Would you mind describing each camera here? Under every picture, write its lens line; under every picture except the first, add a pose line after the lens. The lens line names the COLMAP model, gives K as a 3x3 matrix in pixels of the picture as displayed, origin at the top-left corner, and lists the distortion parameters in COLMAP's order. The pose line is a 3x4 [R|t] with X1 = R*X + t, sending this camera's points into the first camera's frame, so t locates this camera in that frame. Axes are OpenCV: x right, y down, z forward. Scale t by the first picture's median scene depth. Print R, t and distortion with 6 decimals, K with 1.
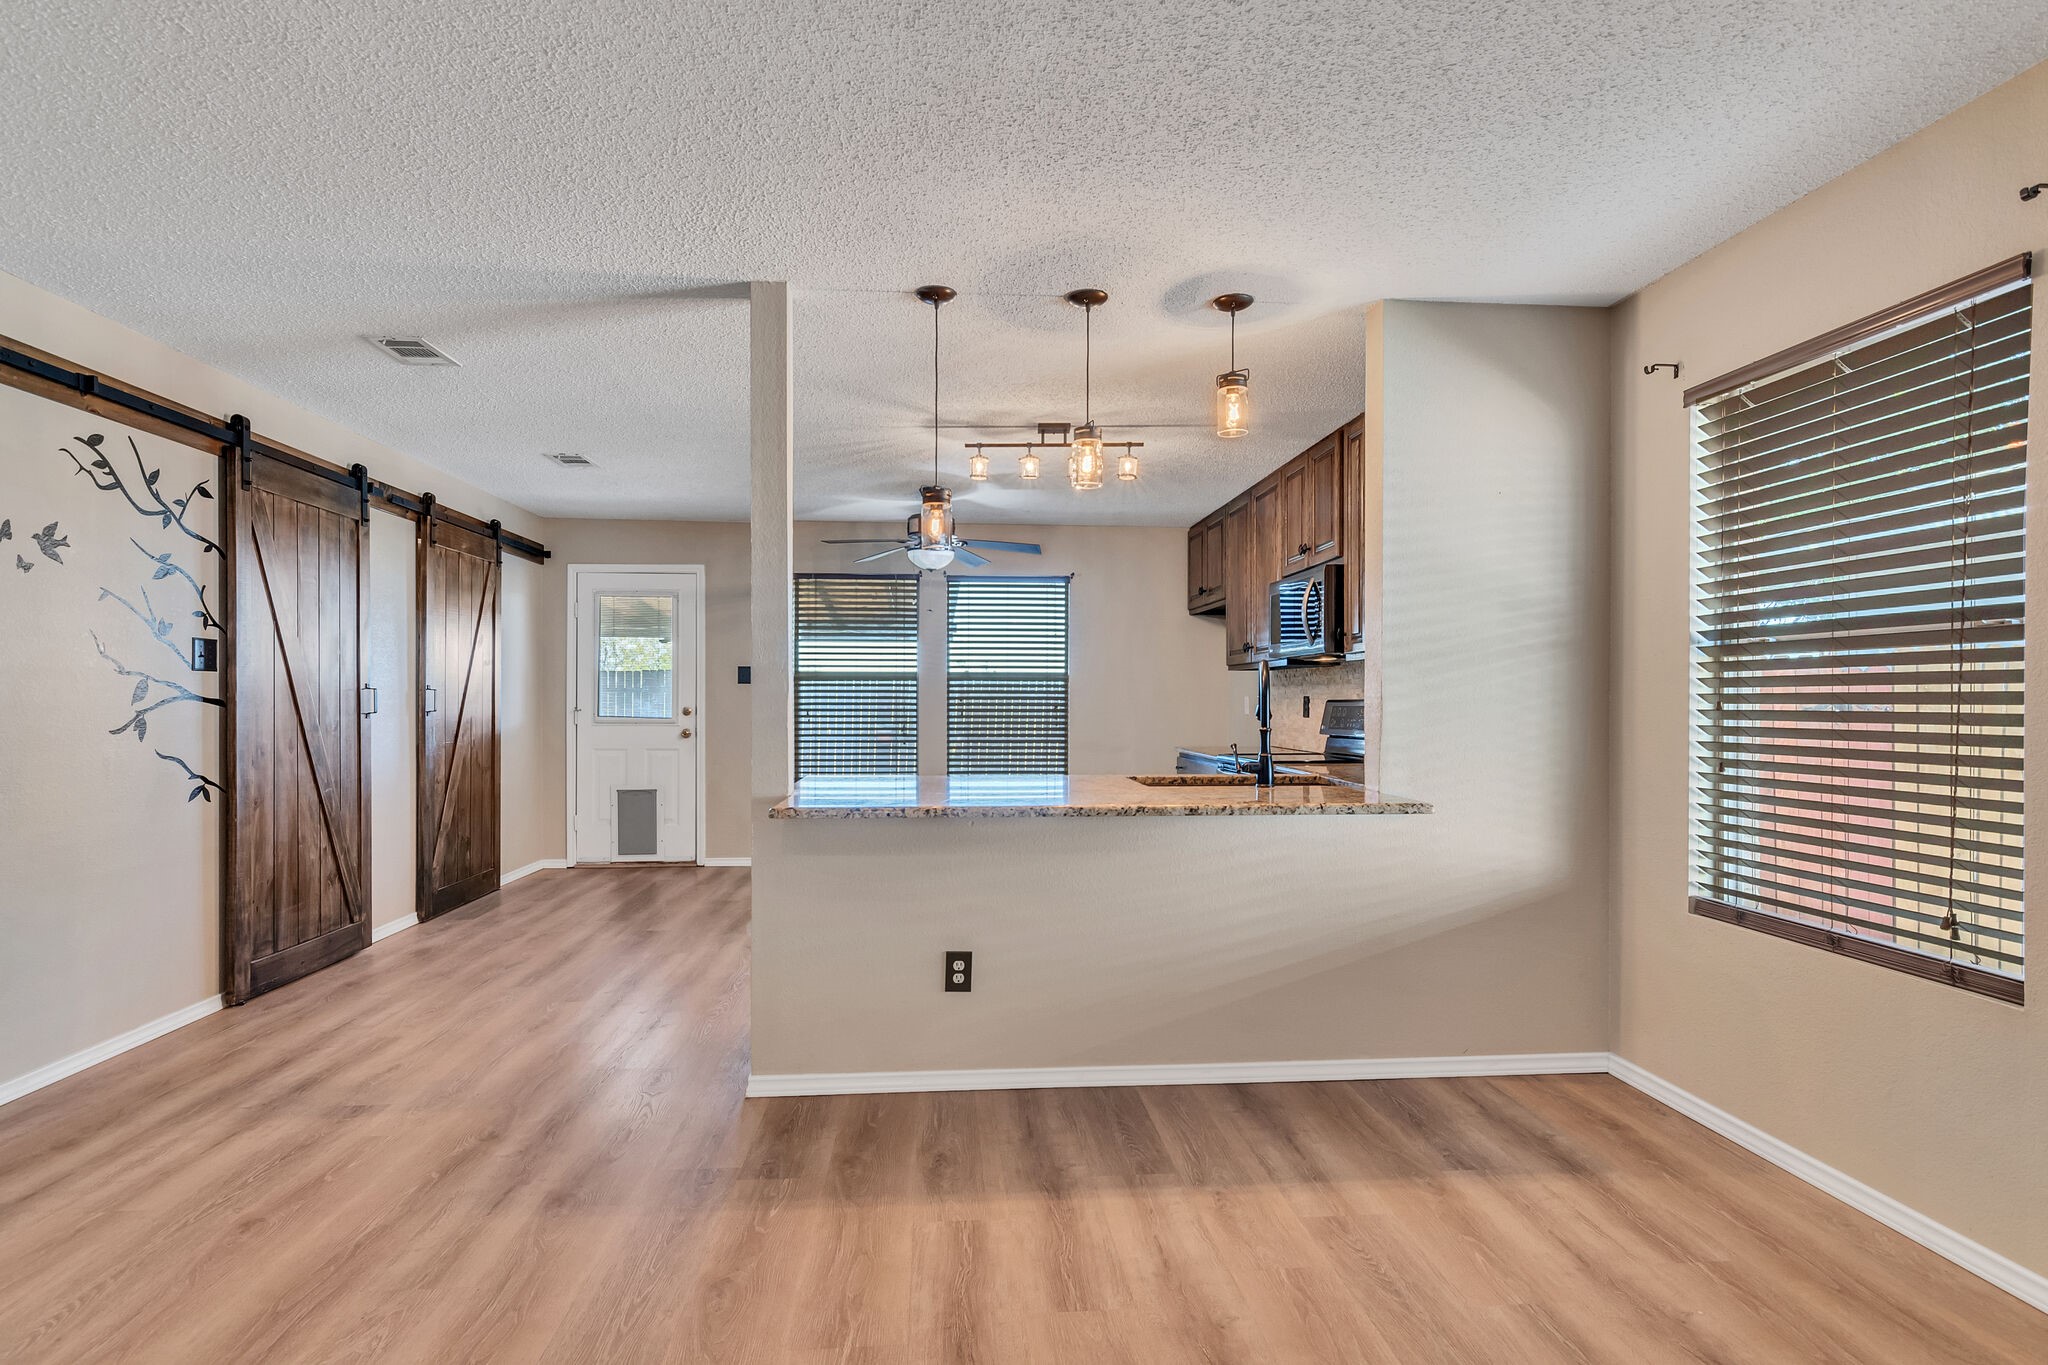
lens RADIAL K [[1063.8, 0, 1012.3], [0, 1063.8, 691.6], [0, 0, 1]] dist [0.022343, 0.000460]
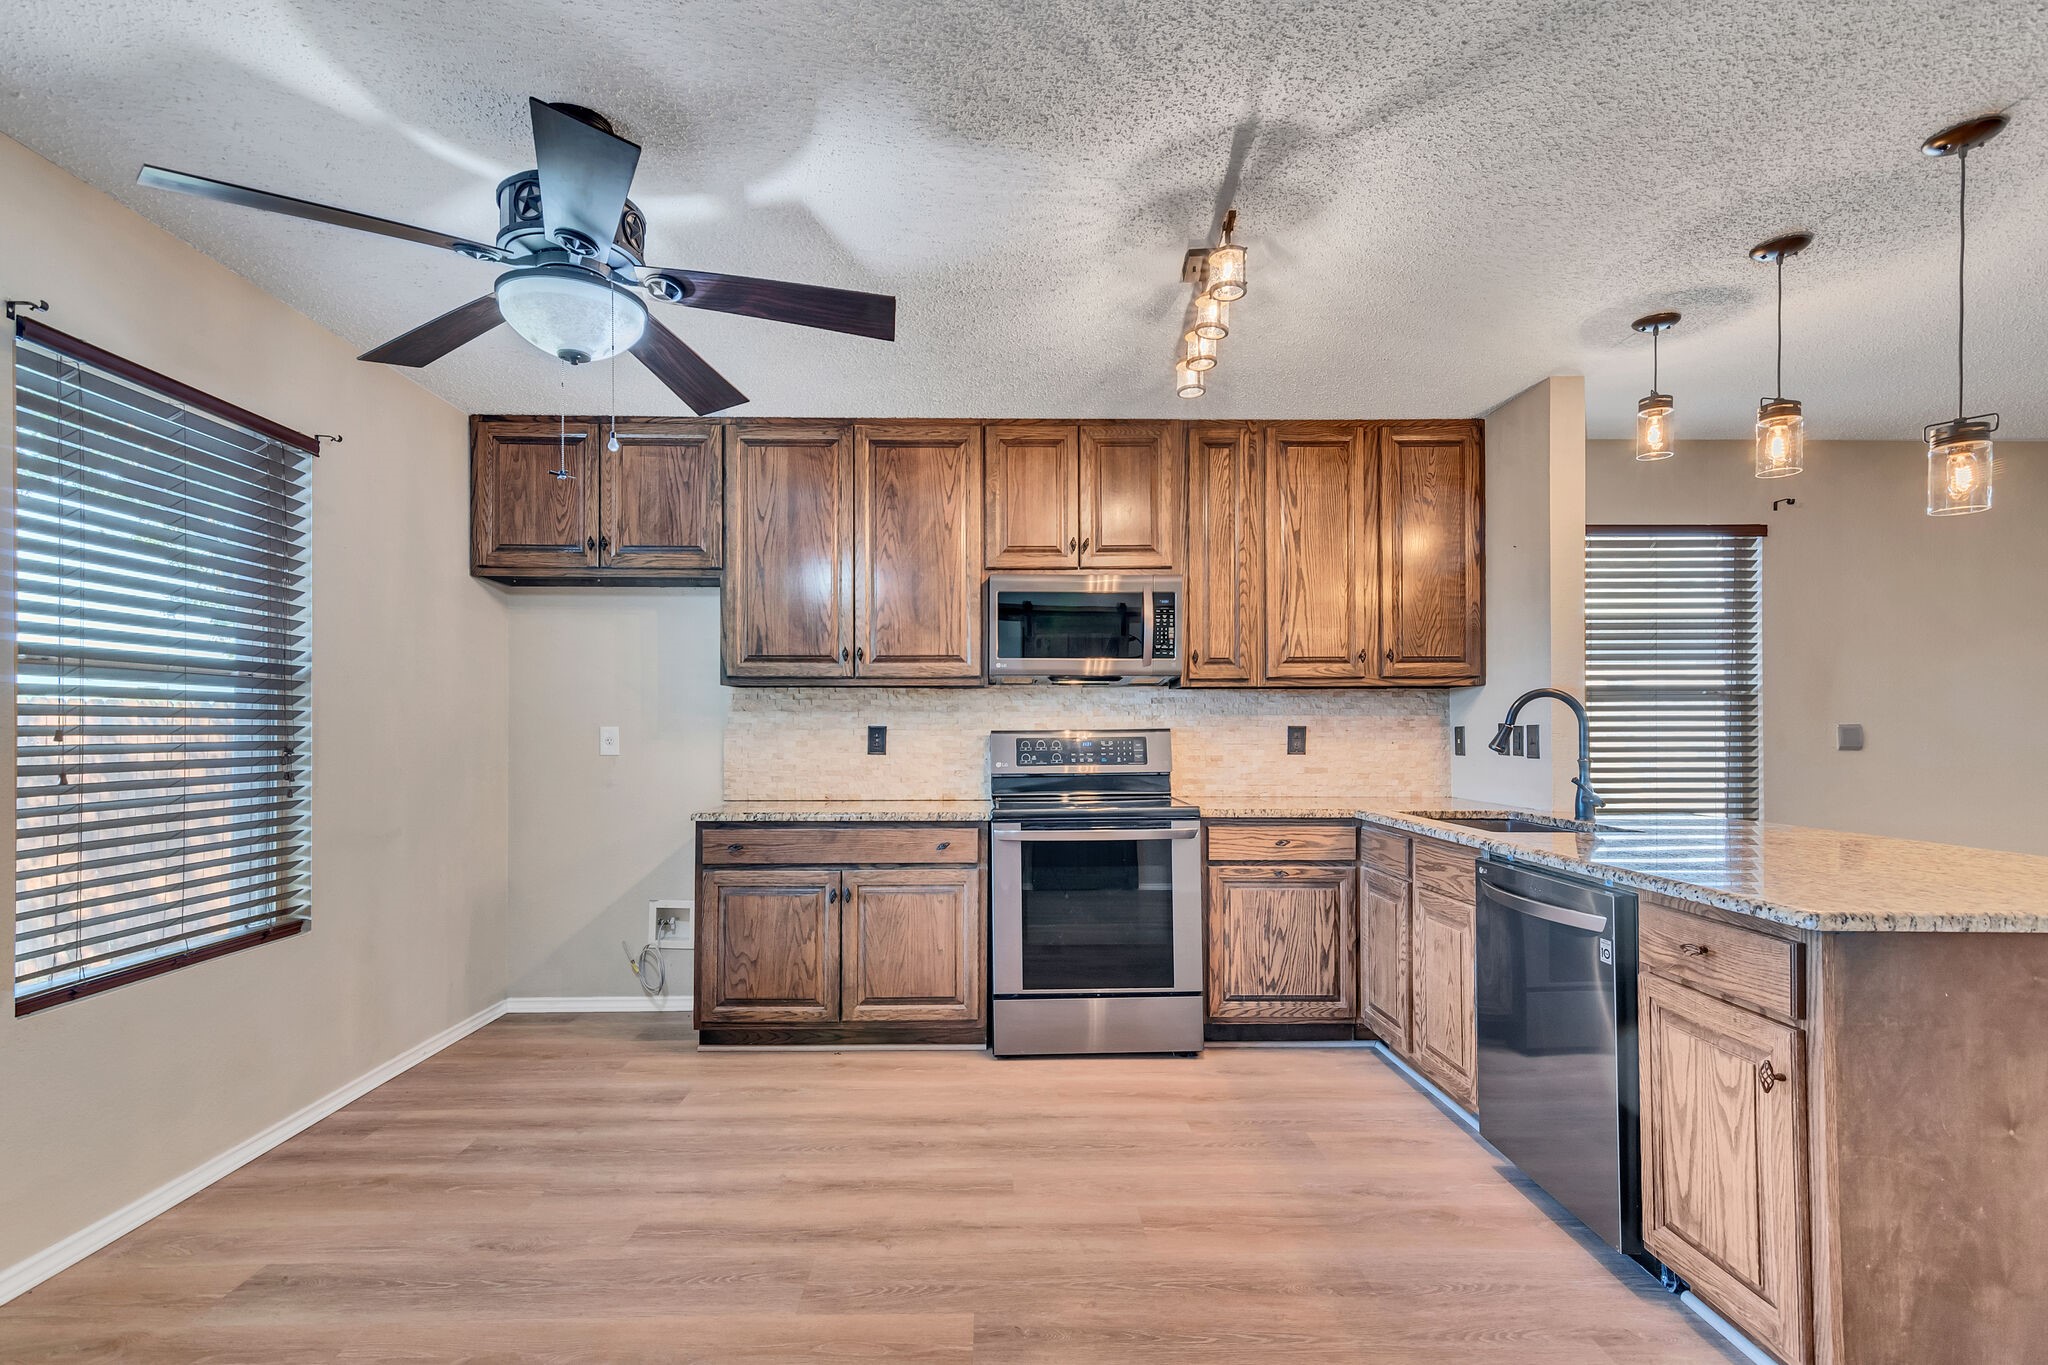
lens RADIAL K [[998.1, 0, 993.6], [0, 998.1, 719.7], [0, 0, 1]] dist [0.031208, -0.002051]
pose [[0.041902, 0.007967, 0.999090, -0.675535], [-0.005652, 0.999954, -0.007737, 0.007526], [-0.999106, -0.005323, 0.041945, 1.439352]]
